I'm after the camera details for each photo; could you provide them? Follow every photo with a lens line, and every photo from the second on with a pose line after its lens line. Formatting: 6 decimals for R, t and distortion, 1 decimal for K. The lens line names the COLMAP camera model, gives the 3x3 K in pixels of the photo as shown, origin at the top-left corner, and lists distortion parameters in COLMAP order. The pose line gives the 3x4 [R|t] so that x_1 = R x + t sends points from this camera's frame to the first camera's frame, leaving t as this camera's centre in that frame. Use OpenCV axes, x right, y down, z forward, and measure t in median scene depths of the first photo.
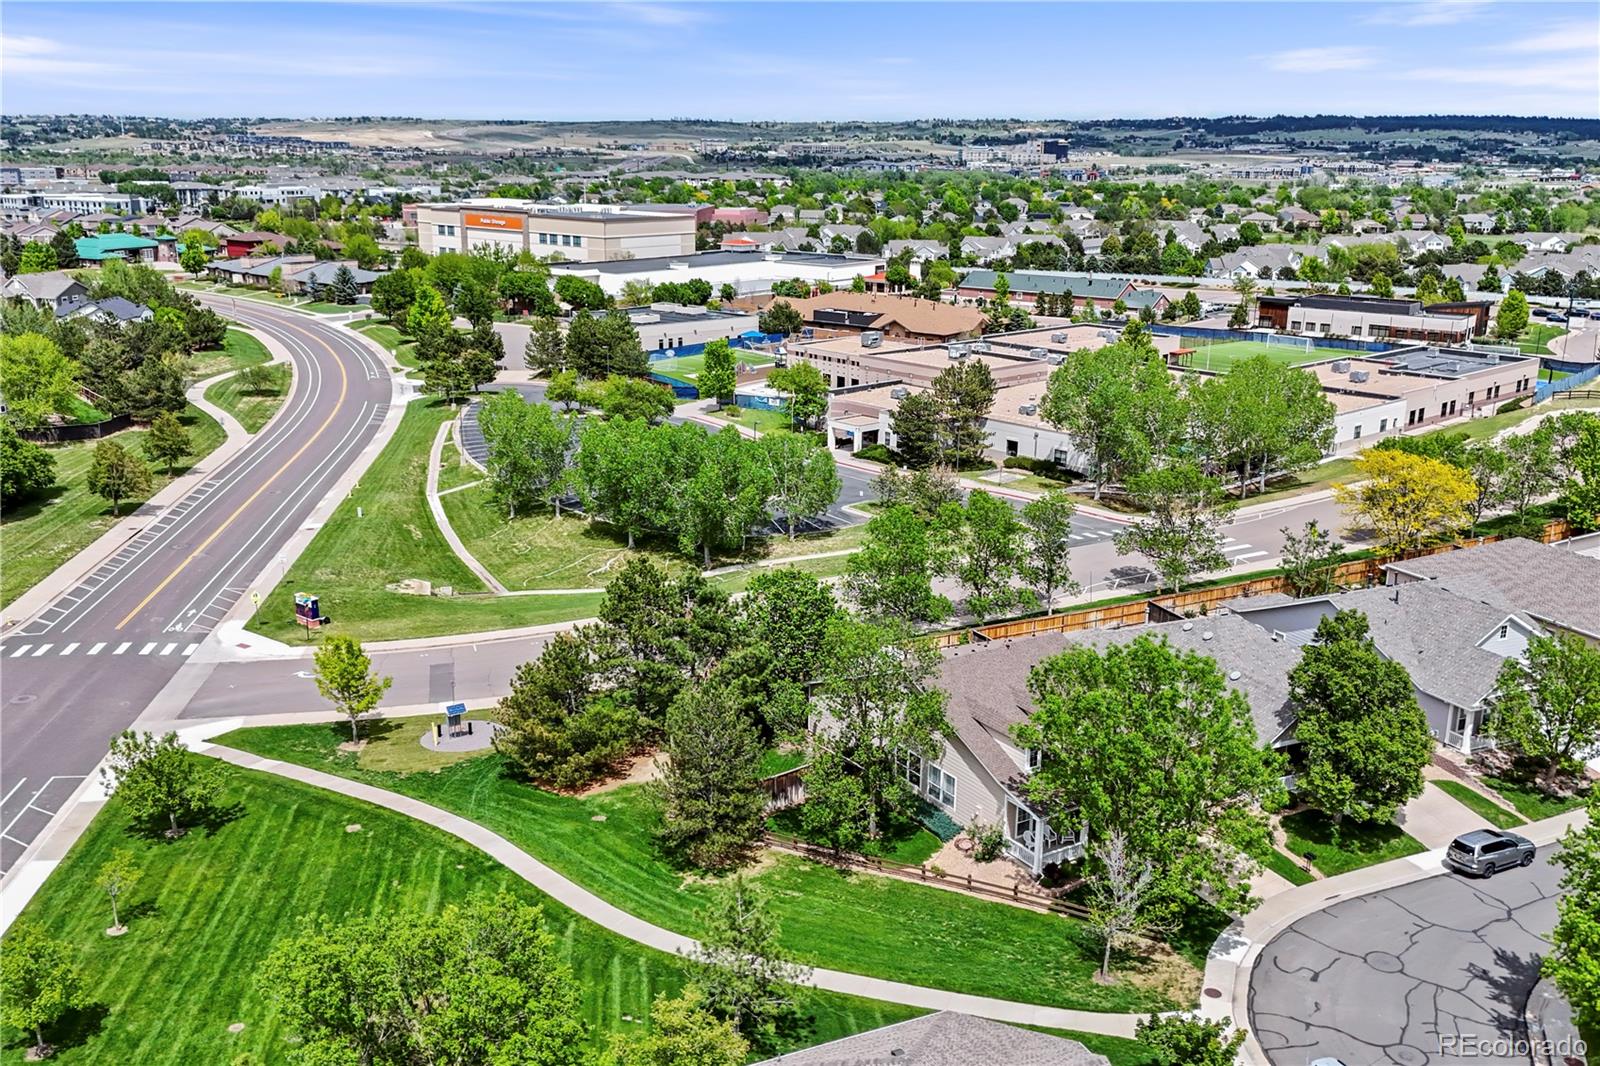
lens RADIAL K [[1428.0, 0, 800.0], [0, 1428.0, 533.0], [0, 0, 1]] dist [0.028023, -0.002682]
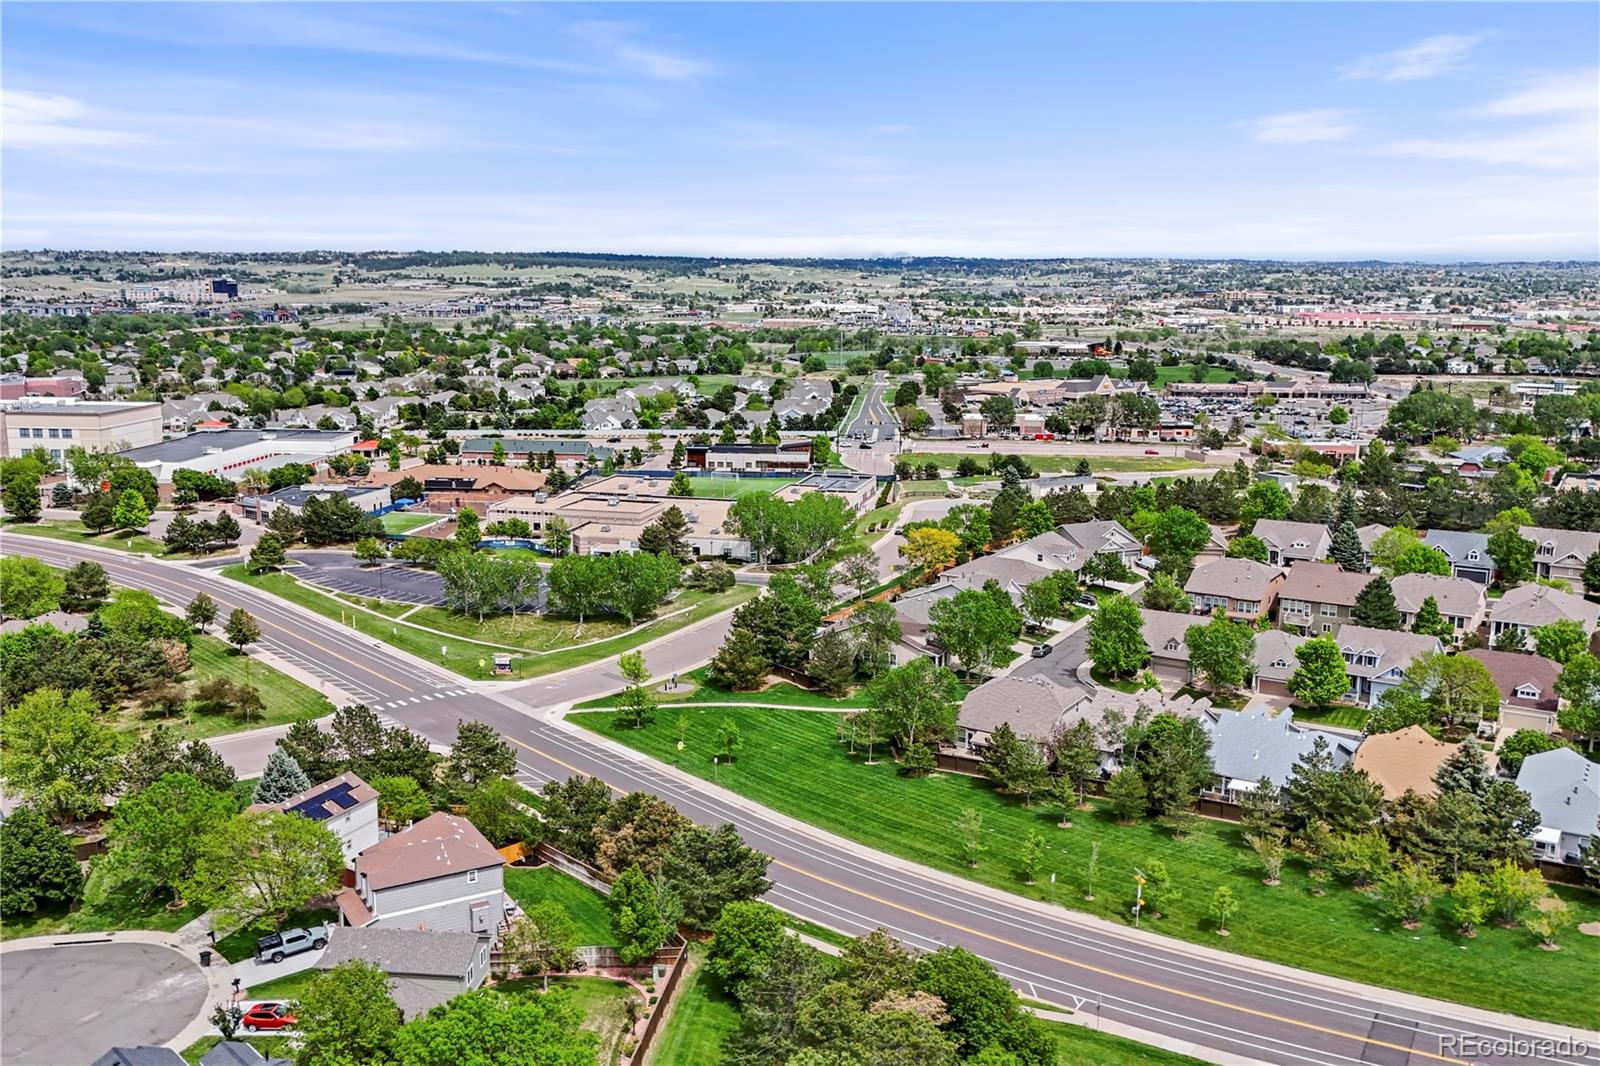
lens RADIAL K [[1374.3, 0, 800.0], [0, 1374.3, 533.0], [0, 0, 1]] dist [0.066975, -0.053924]
pose [[0.837509, -0.108047, 0.535635, -0.164492], [0.150821, 0.987885, -0.036547, 0.000720], [-0.525197, 0.111393, 0.843658, -0.138152]]
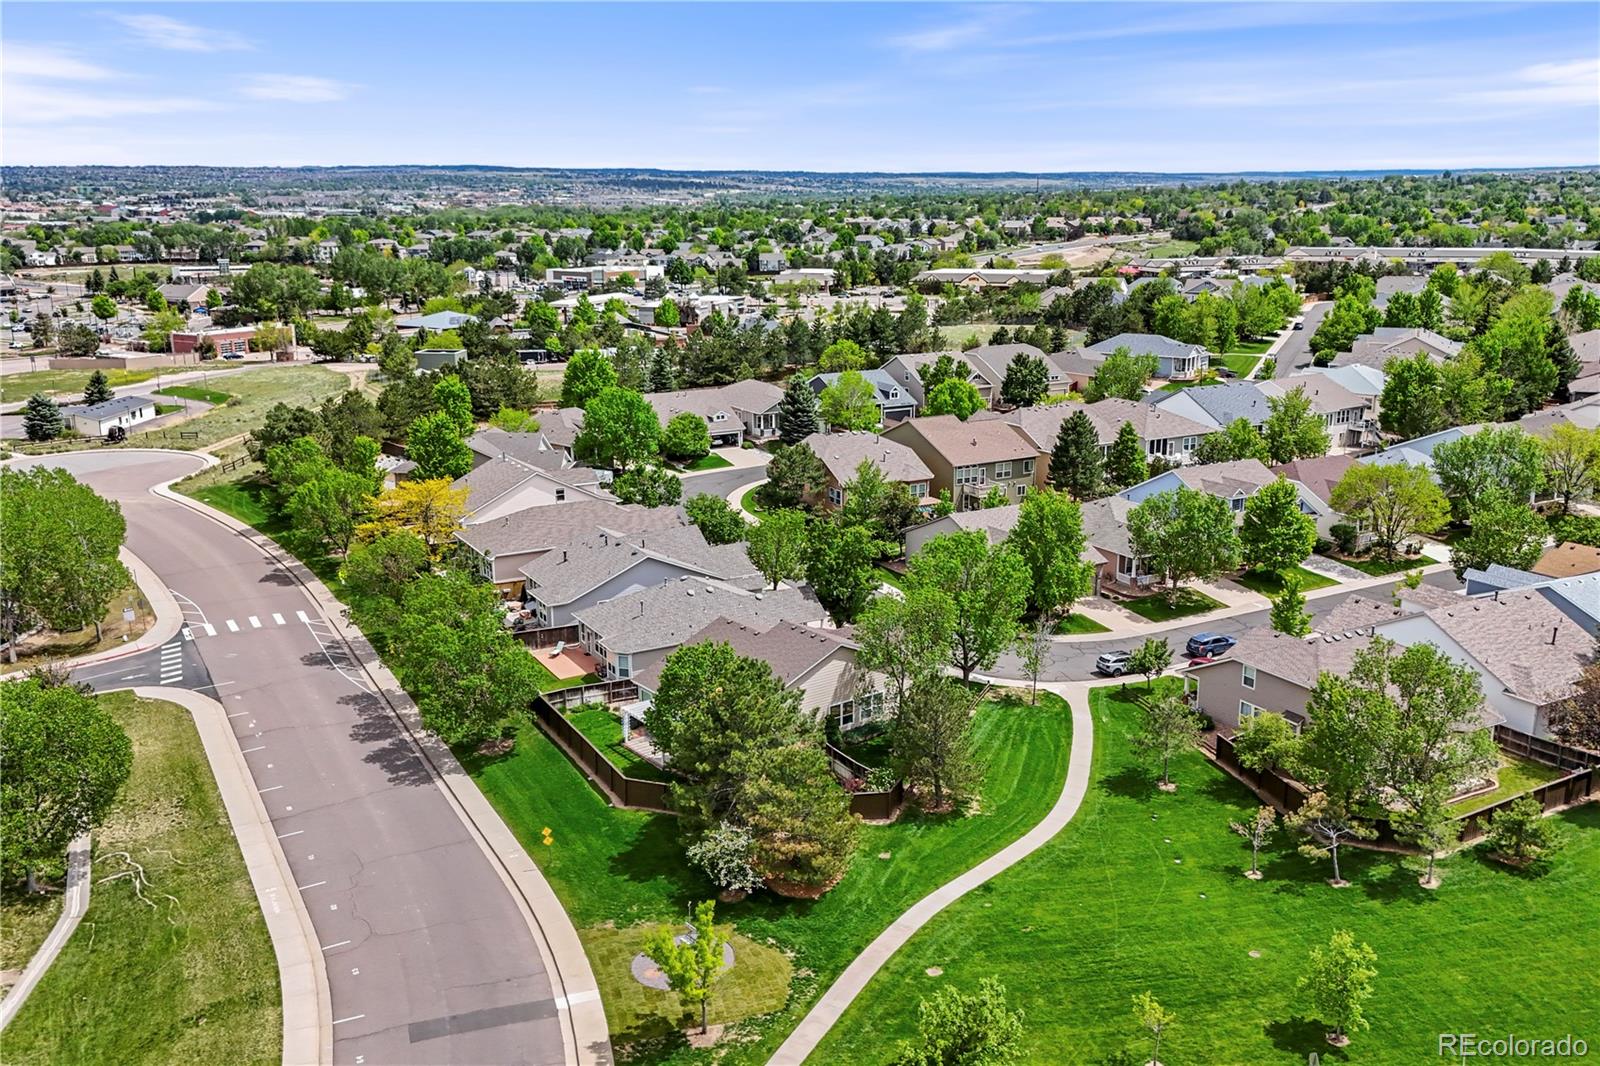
lens RADIAL K [[1385.8, 0, 800.0], [0, 1385.8, 533.0], [0, 0, 1]] dist [0.114594, -0.186767]
pose [[-0.070707, -0.252592, 0.964986, -0.130777], [0.269506, 0.926591, 0.262290, -0.040140], [-0.960399, 0.278615, 0.002558, 0.112761]]
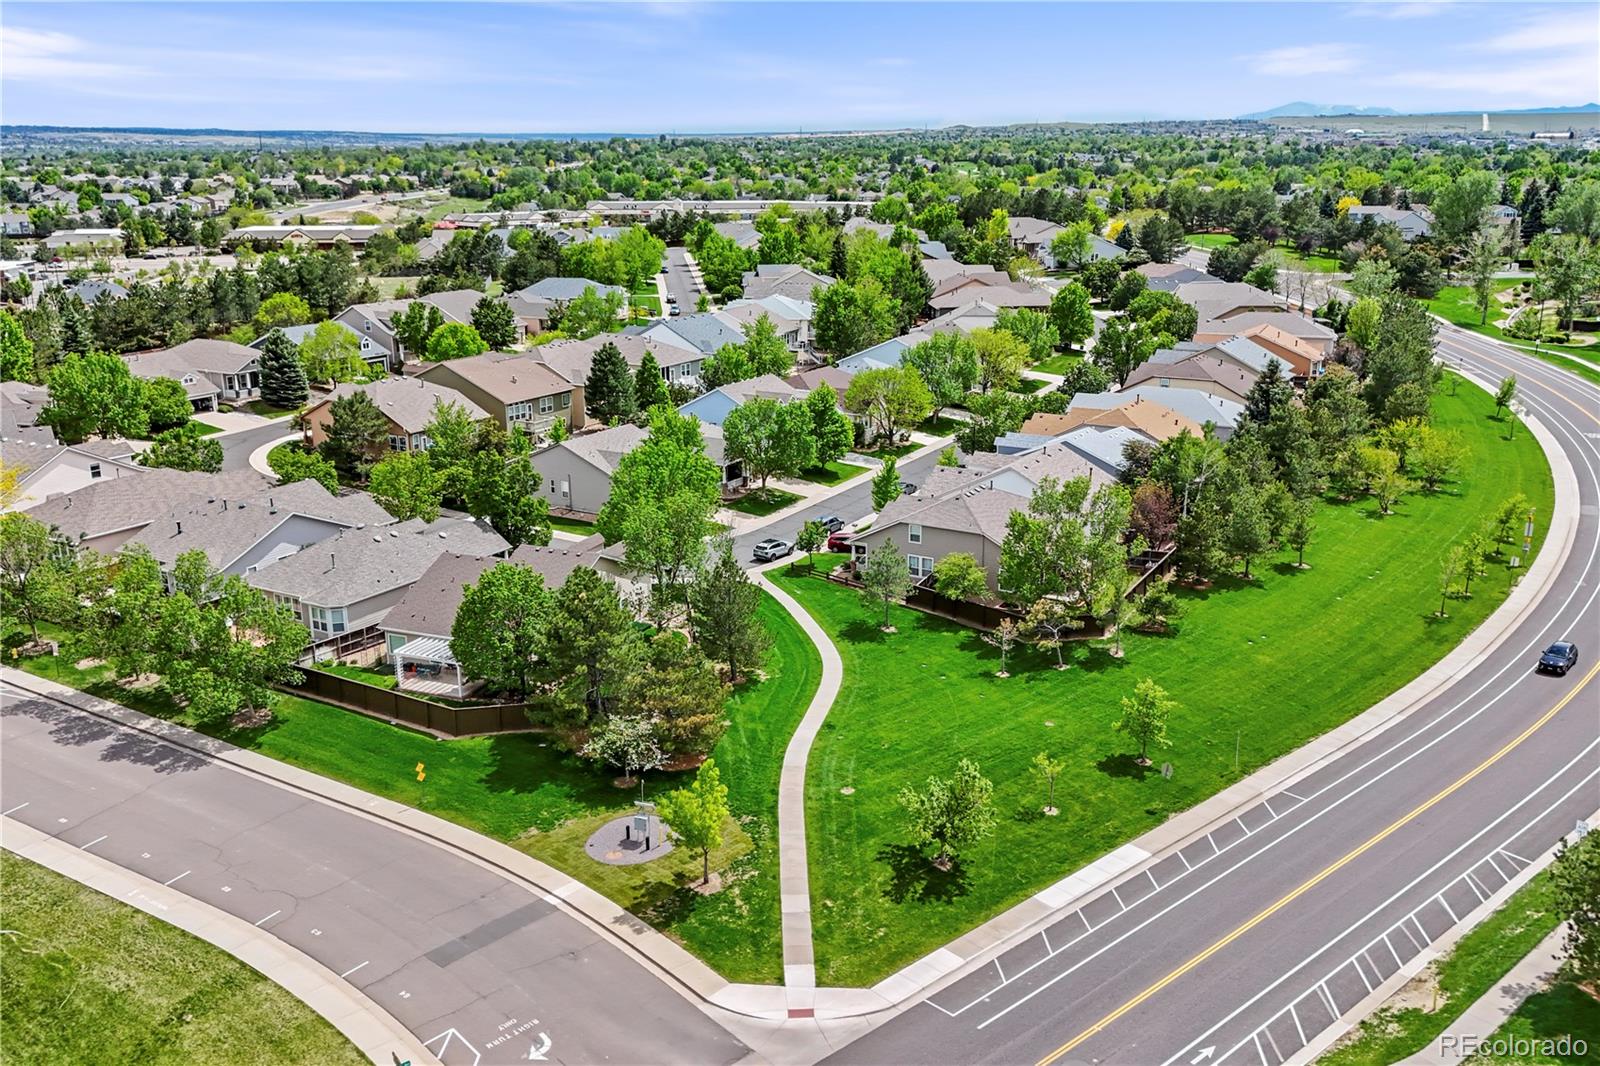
lens RADIAL K [[1385.8, 0, 800.0], [0, 1385.8, 533.0], [0, 0, 1]] dist [0.114594, -0.186767]
pose [[-0.561044, -0.232945, 0.794334, -0.127333], [0.216551, 0.884869, 0.412446, -0.050751], [-0.798959, 0.403414, -0.446006, 0.162591]]
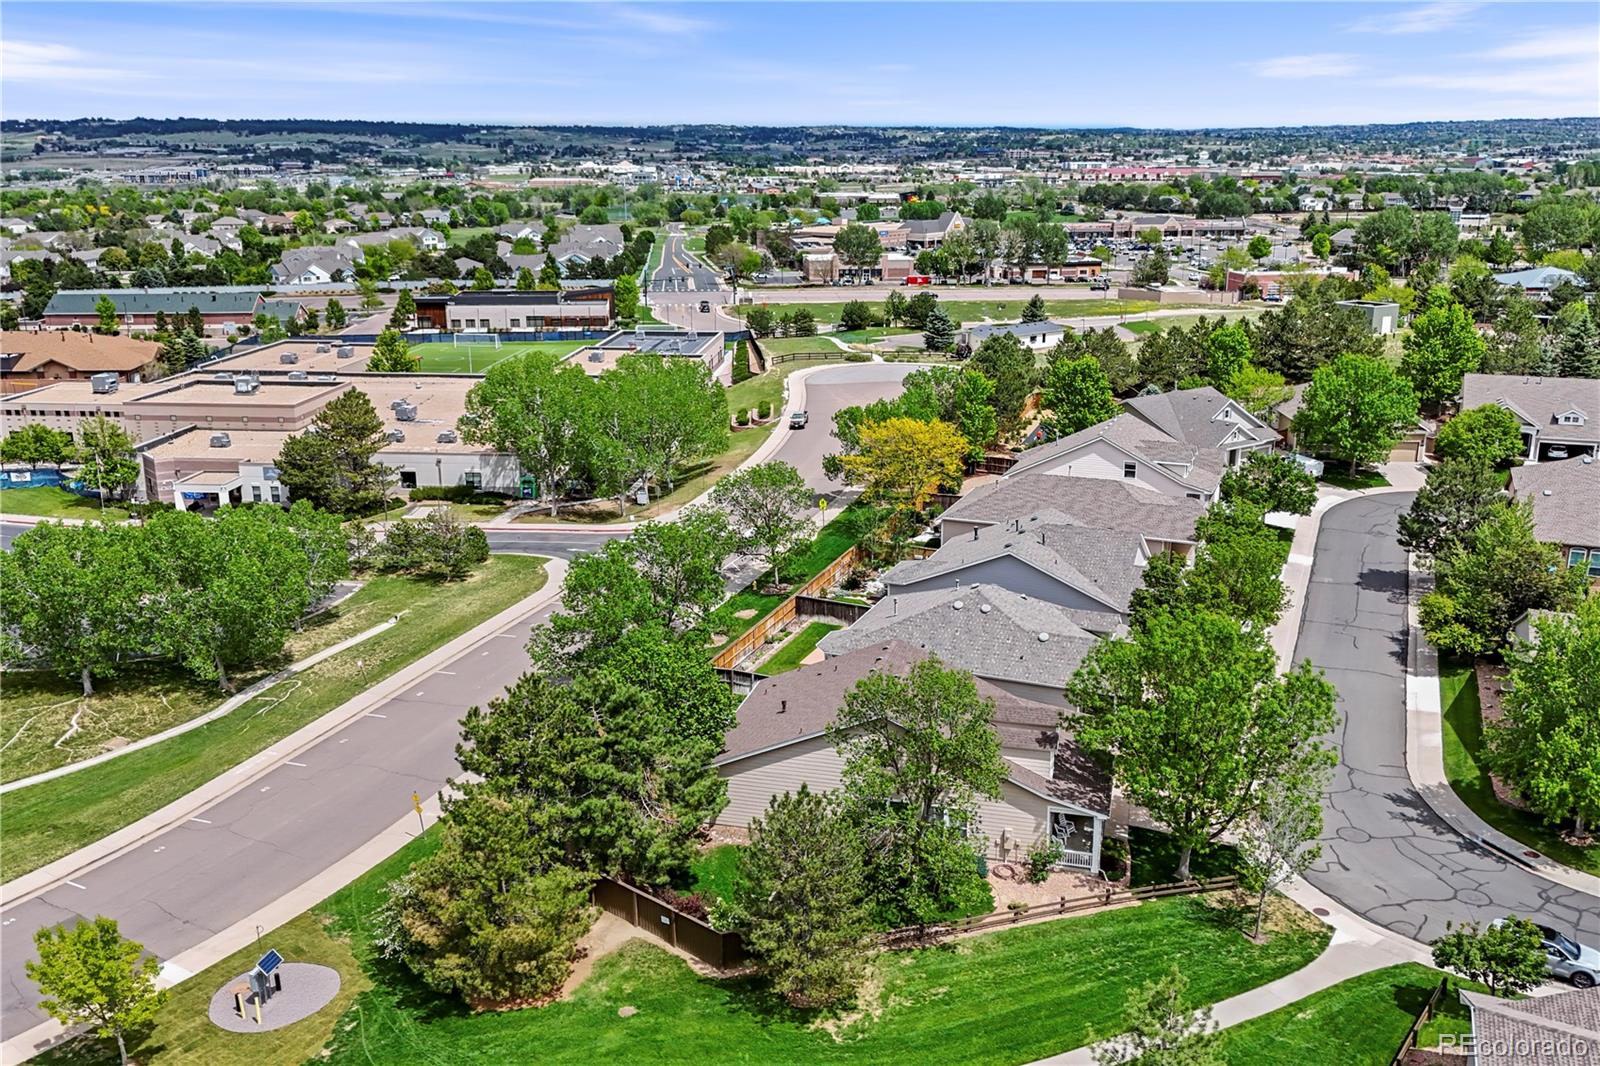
lens RADIAL K [[1374.3, 0, 800.0], [0, 1374.3, 533.0], [0, 0, 1]] dist [0.066975, -0.053924]
pose [[0.739217, -0.196875, 0.644048, -0.057590], [0.192772, 0.978158, 0.077749, -0.011142], [-0.645288, 0.066681, 0.761023, 0.039100]]
